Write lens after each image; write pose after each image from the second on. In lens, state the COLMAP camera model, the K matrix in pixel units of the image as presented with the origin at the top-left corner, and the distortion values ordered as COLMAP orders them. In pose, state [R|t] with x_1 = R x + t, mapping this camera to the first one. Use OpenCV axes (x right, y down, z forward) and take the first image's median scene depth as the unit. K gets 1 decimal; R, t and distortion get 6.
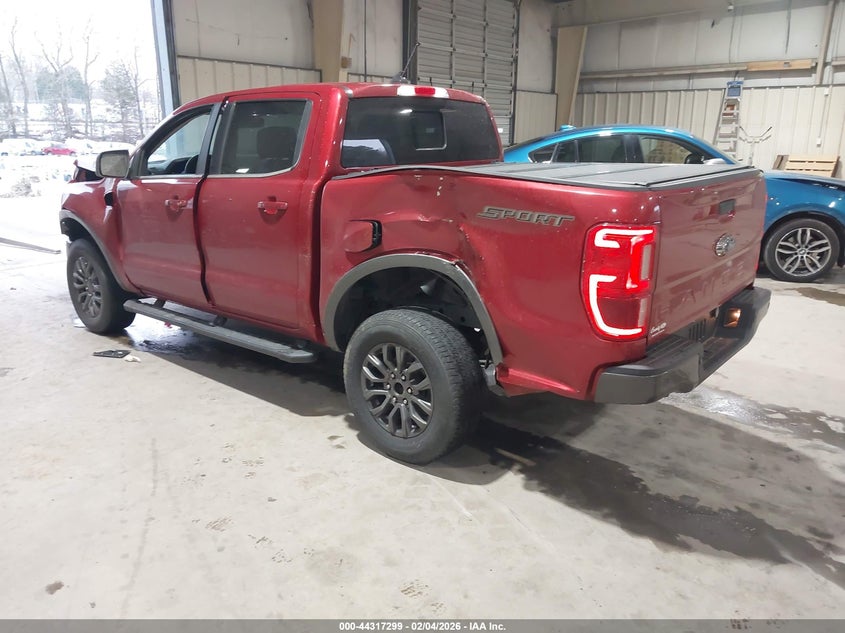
lens RADIAL K [[650.1, 0, 422.5], [0, 650.1, 316.5], [0, 0, 1]] dist [0.005845, -0.000854]
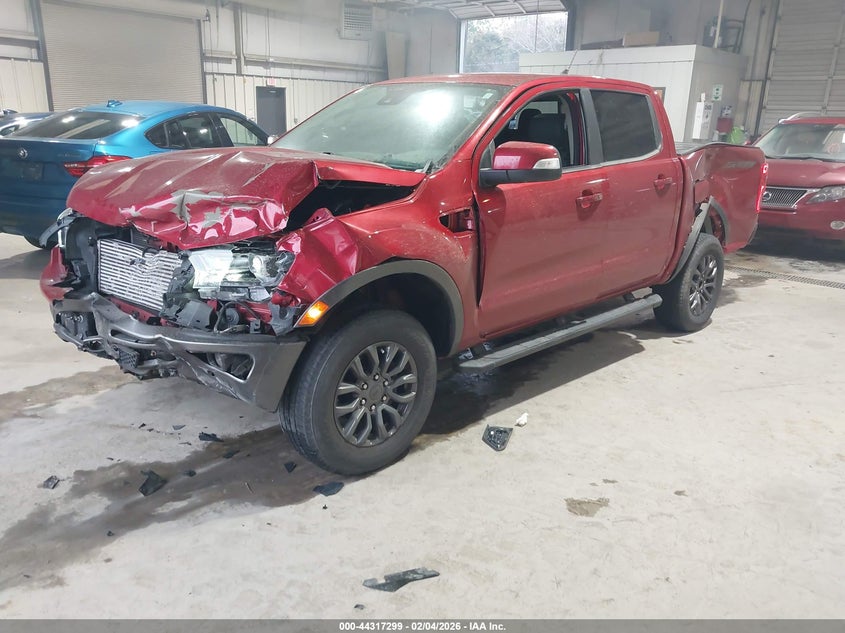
lens RADIAL K [[650.1, 0, 422.5], [0, 650.1, 316.5], [0, 0, 1]] dist [0.005845, -0.000854]
pose [[0.112667, -0.286144, 0.951540, -1.386999], [0.244361, 0.936206, 0.252599, -0.323846], [-0.963117, 0.204060, 0.175402, 1.158683]]
